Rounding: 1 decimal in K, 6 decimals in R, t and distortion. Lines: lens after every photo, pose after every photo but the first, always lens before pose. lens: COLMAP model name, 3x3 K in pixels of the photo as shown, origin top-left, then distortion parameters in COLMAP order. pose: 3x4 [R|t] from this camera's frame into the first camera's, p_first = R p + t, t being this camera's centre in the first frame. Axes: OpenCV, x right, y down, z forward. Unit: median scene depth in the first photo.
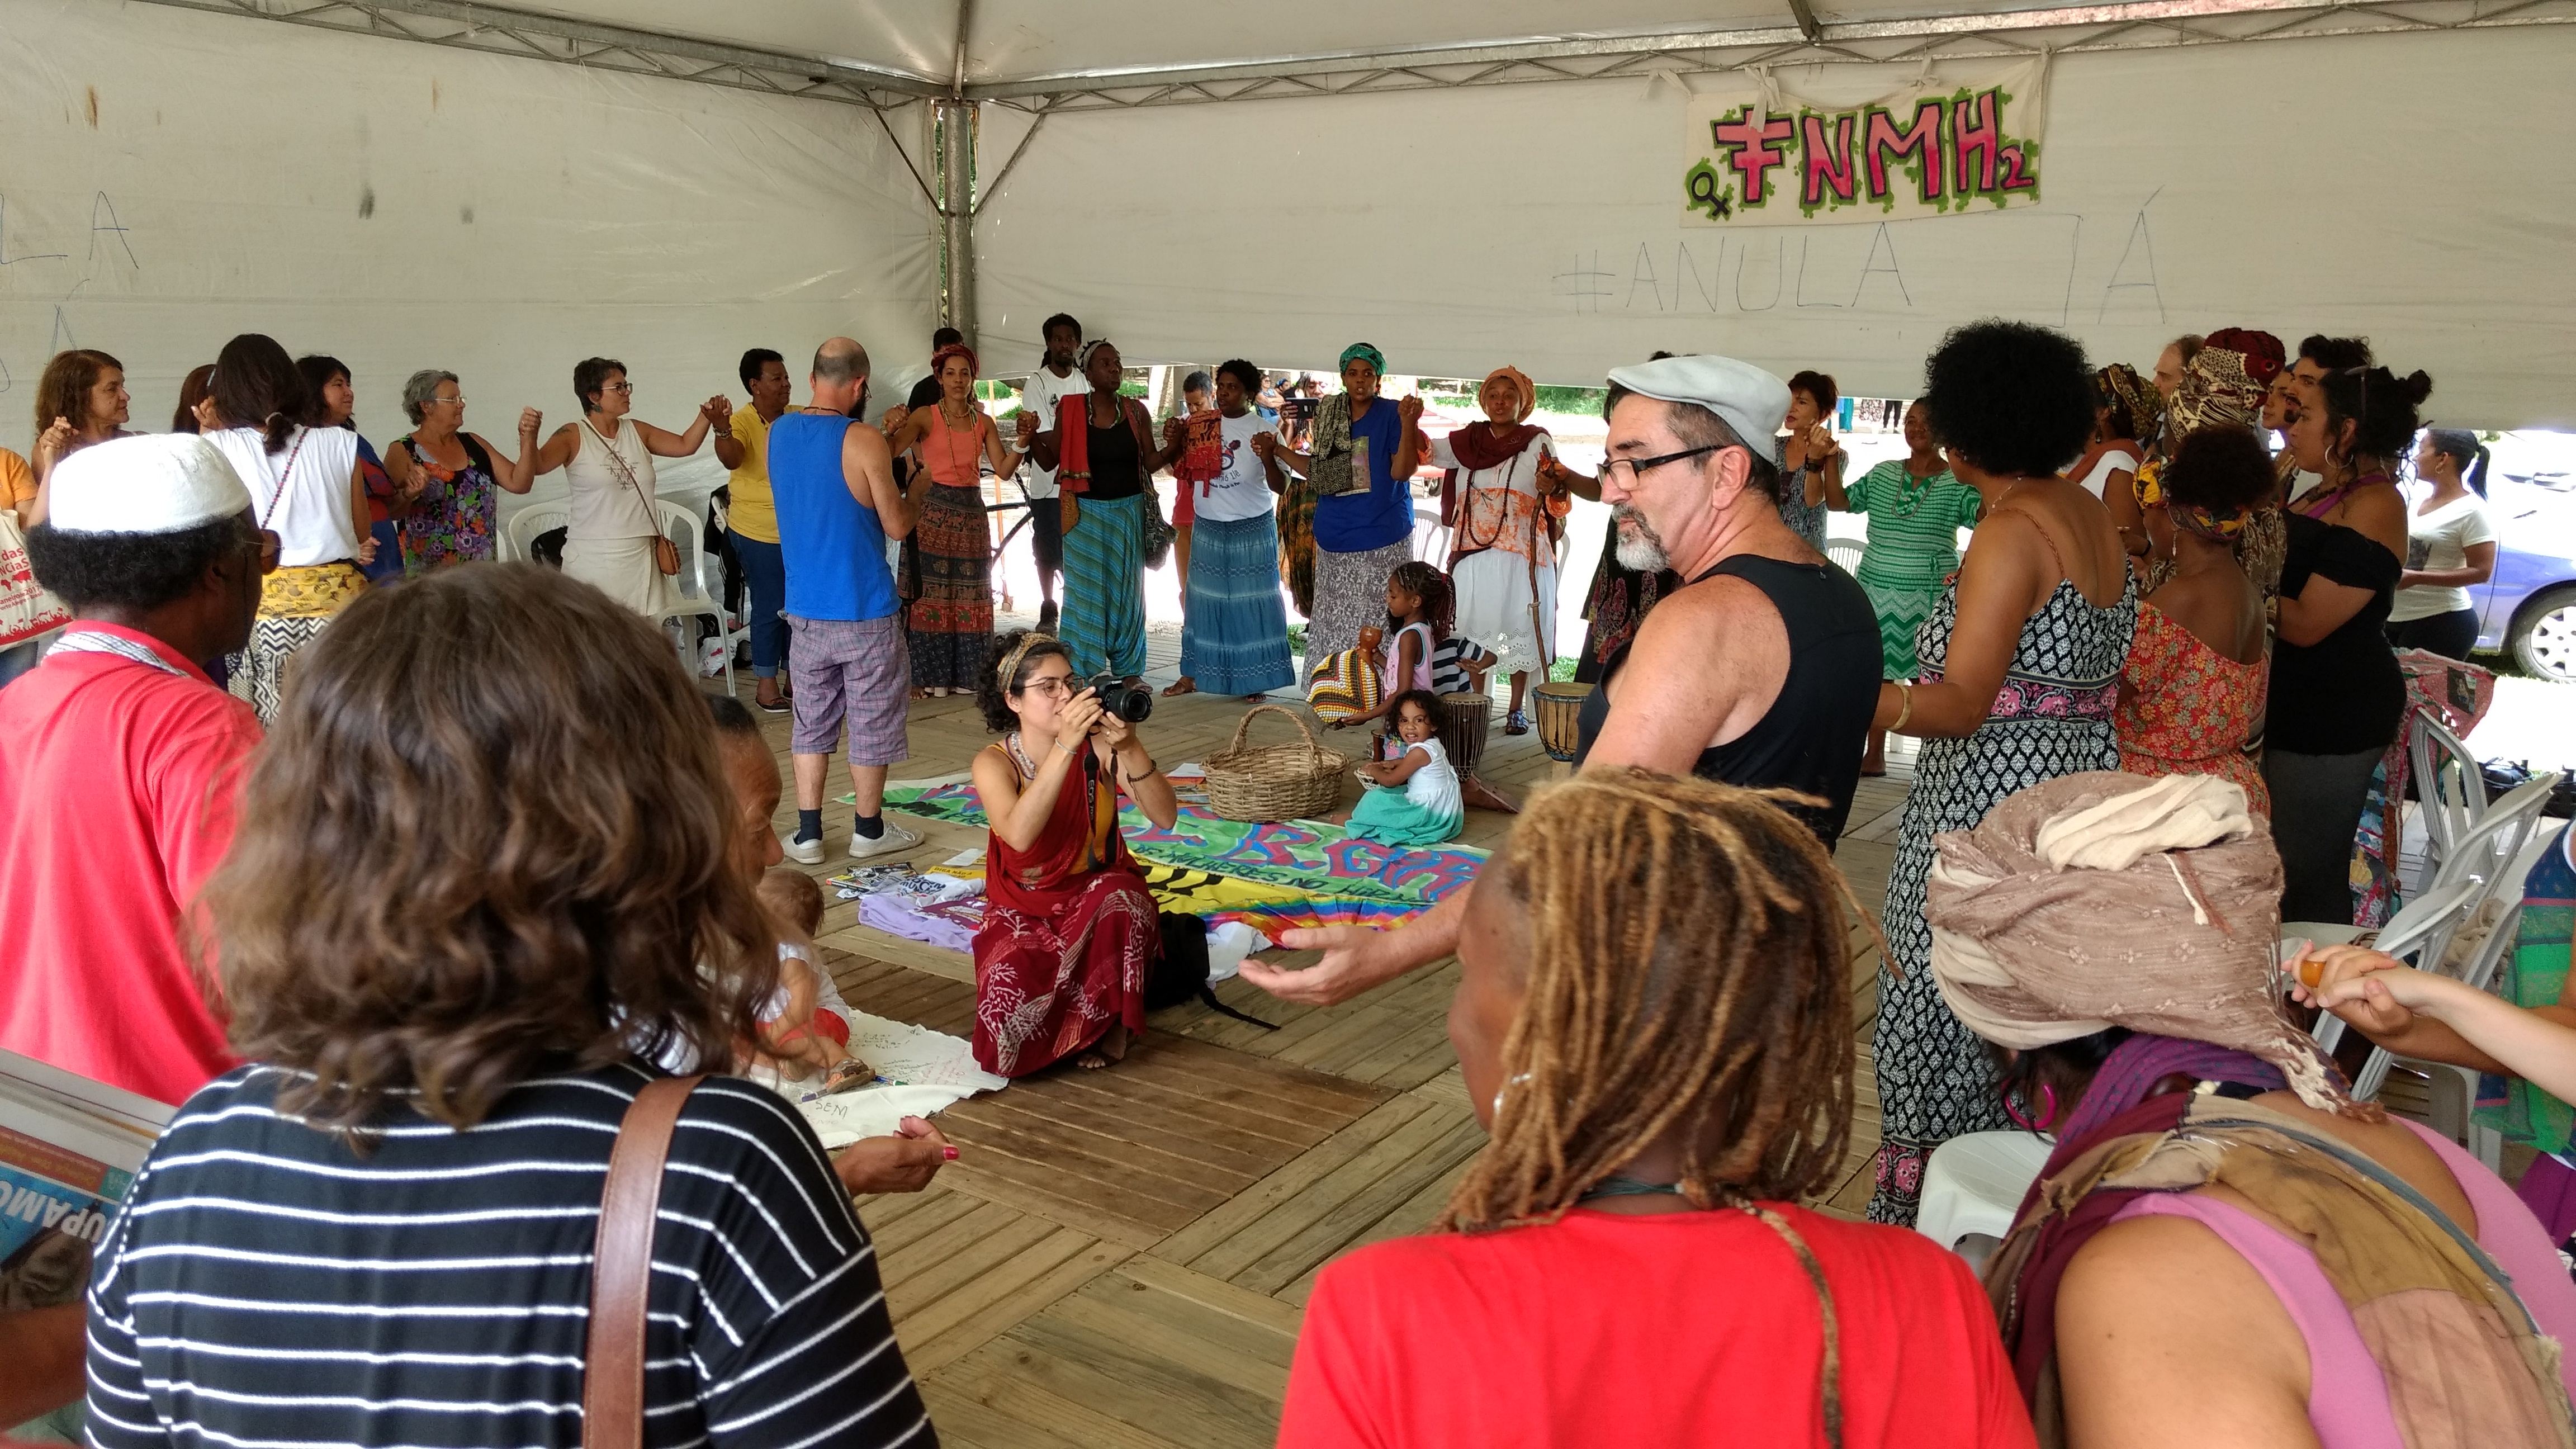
lens RADIAL K [[1865.7, 0, 1288.0], [0, 1865.7, 724.5], [0, 0, 1]] dist [-0.126990, 0.118424]
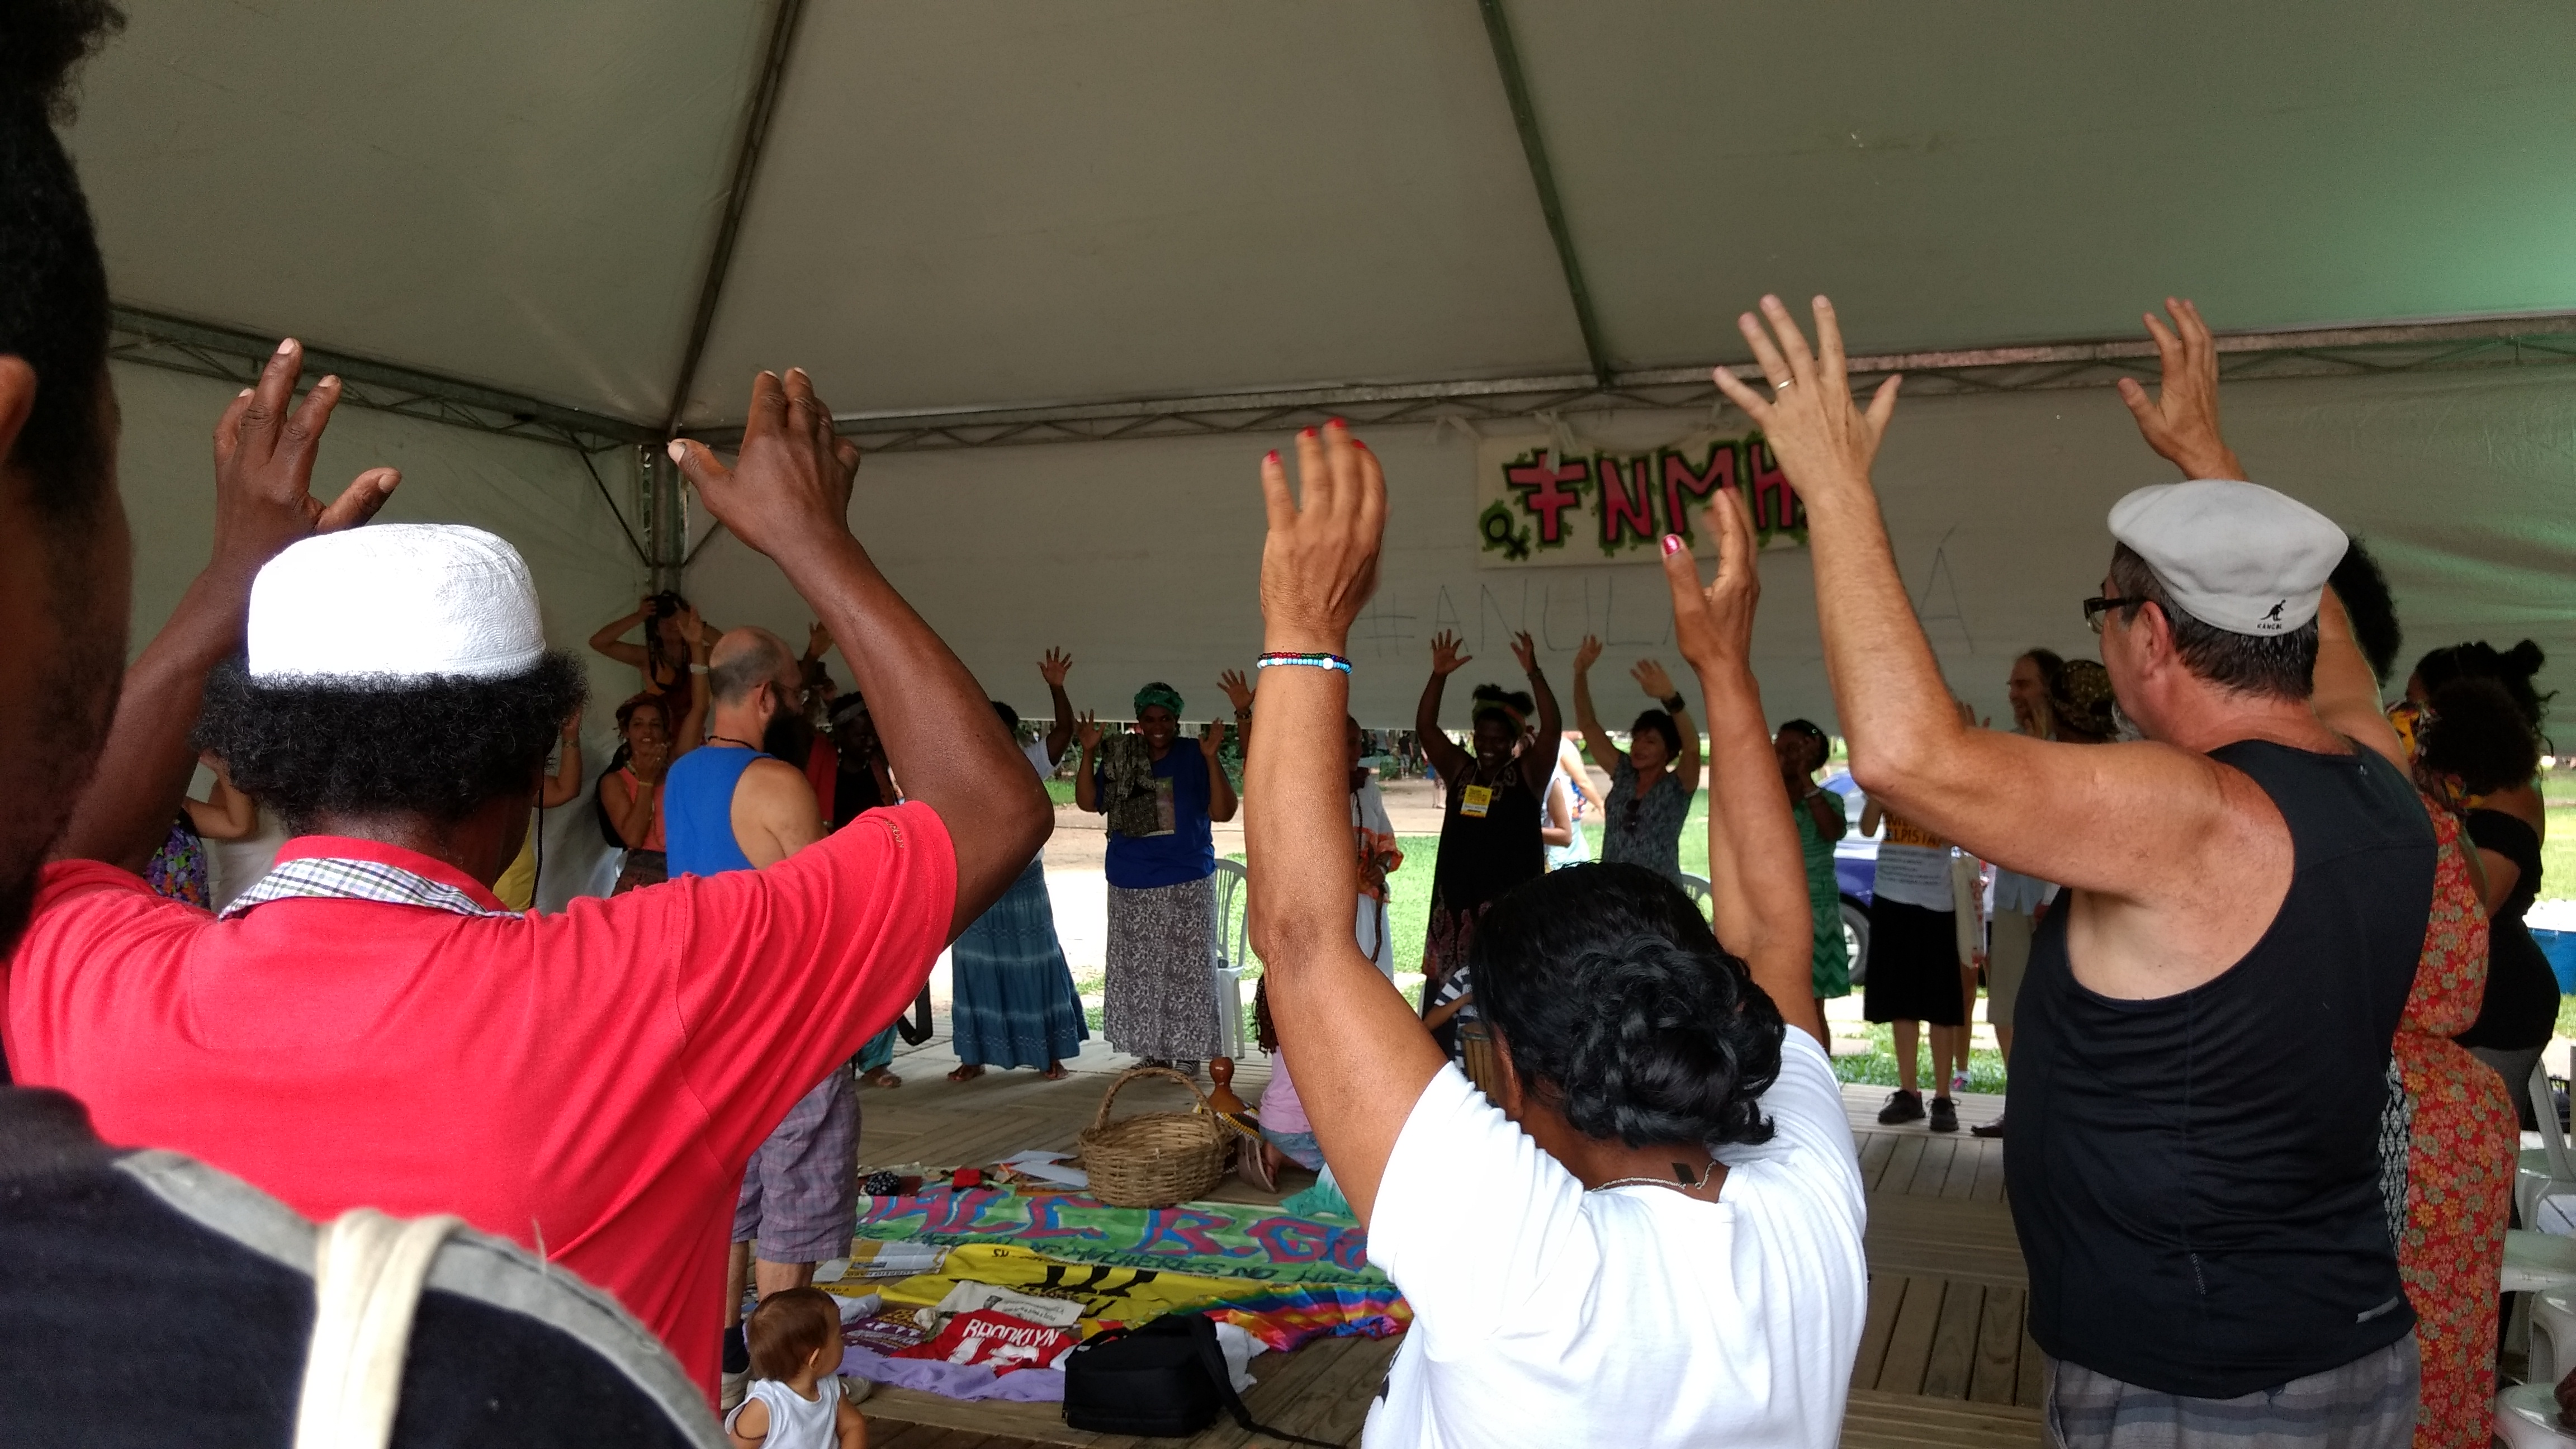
lens RADIAL K [[1865.7, 0, 1288.0], [0, 1865.7, 724.5], [0, 0, 1]] dist [-0.126990, 0.118424]
pose [[0.975194, -0.011266, 0.221067, -0.111698], [0.055576, 0.979176, -0.195260, 0.002526], [-0.214264, 0.202702, 0.955512, 0.082838]]
